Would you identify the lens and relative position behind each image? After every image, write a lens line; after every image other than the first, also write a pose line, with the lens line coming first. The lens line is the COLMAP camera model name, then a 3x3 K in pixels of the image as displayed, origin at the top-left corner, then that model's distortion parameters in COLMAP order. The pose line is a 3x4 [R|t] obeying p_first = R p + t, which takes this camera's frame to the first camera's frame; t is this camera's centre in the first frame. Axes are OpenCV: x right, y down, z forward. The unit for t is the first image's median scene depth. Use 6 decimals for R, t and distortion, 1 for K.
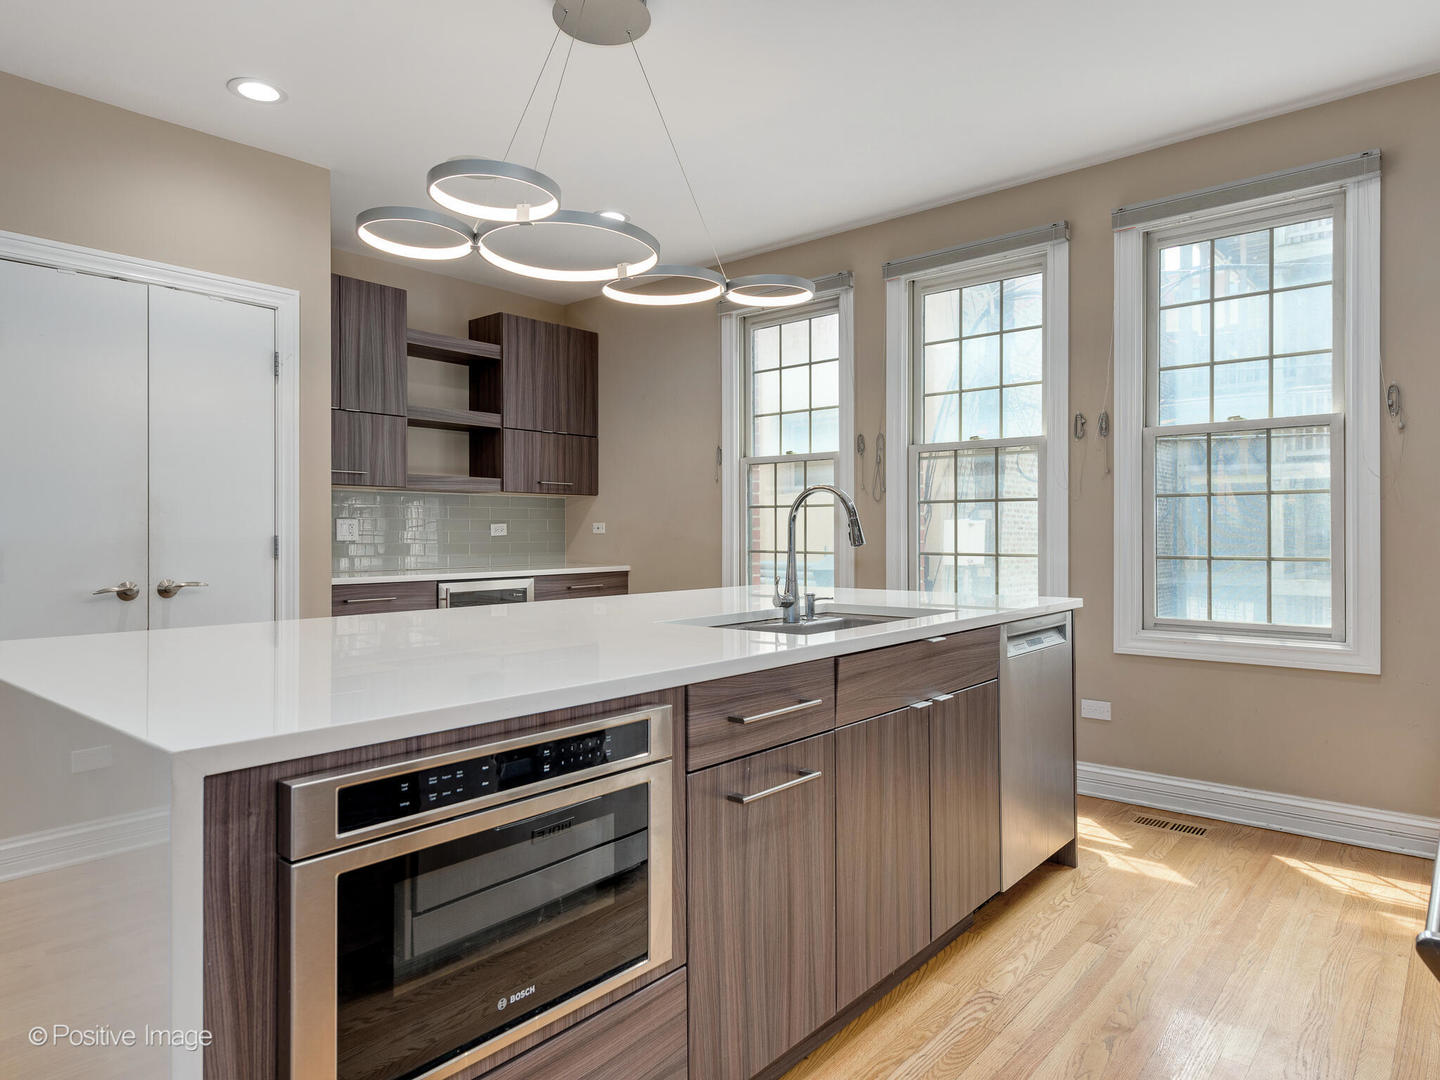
lens RADIAL K [[915.9, 0, 723.9], [0, 915.9, 533.2], [0, 0, 1]] dist [0.007411, -0.001019]
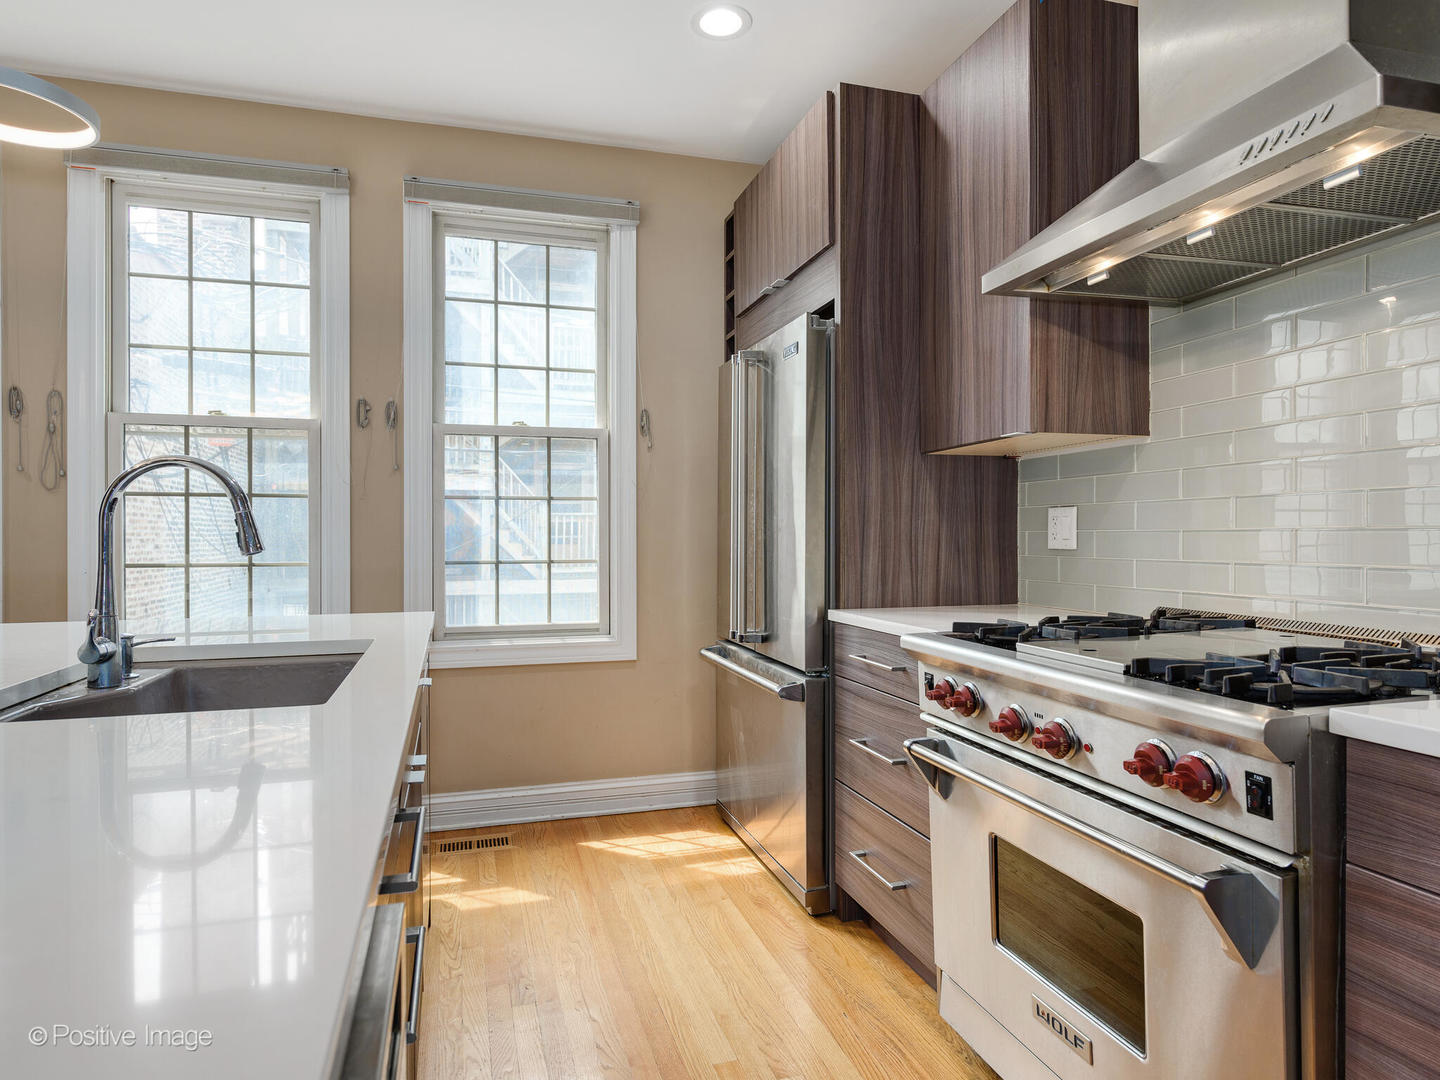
lens RADIAL K [[915.9, 0, 724.7], [0, 915.9, 534.7], [0, 0, 1]] dist [0.007411, -0.001019]
pose [[0.519199, -0.002875, 0.854648, -0.195920], [-0.002691, 0.999984, 0.004998, -0.008533], [-0.854649, -0.004895, 0.519183, 0.290007]]
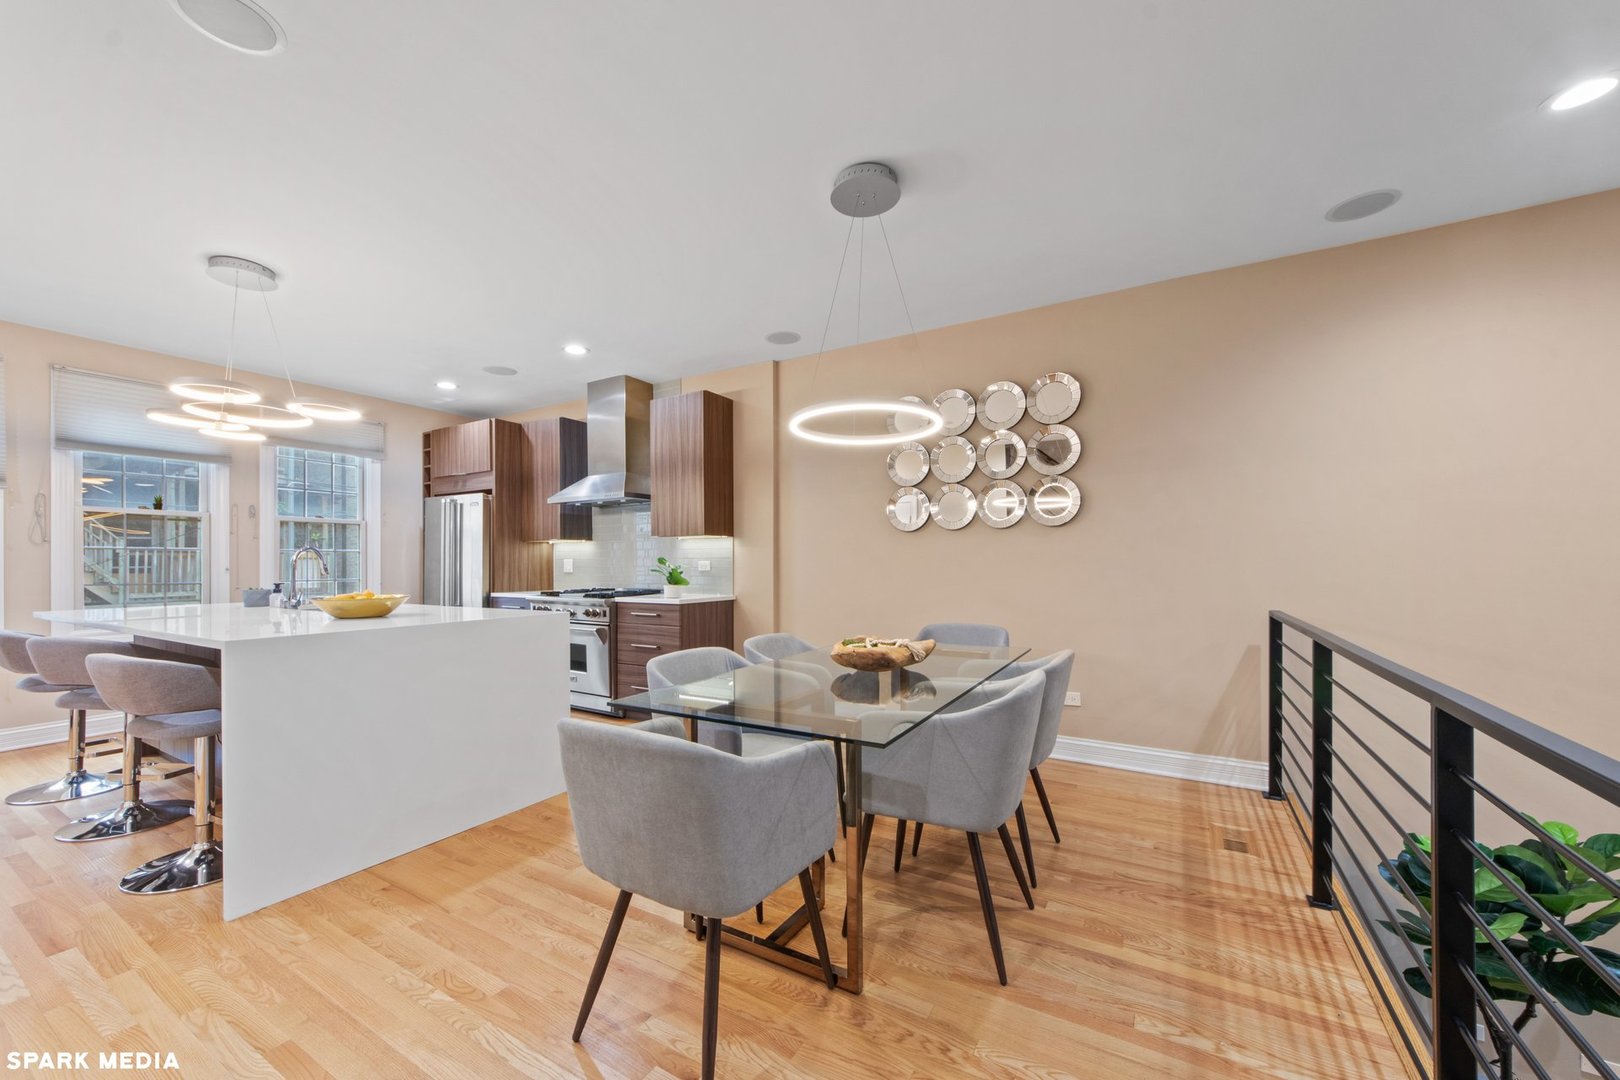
lens RADIAL K [[621.2, 0, 765.5], [0, 621.2, 557.3], [0, 0, 1]] dist [0.002217, 0.001370]
pose [[-0.131635, 0.007337, 0.991271, -1.082643], [-0.001629, 0.999970, -0.007618, -0.020055], [-0.991297, -0.002617, -0.131619, 0.144280]]
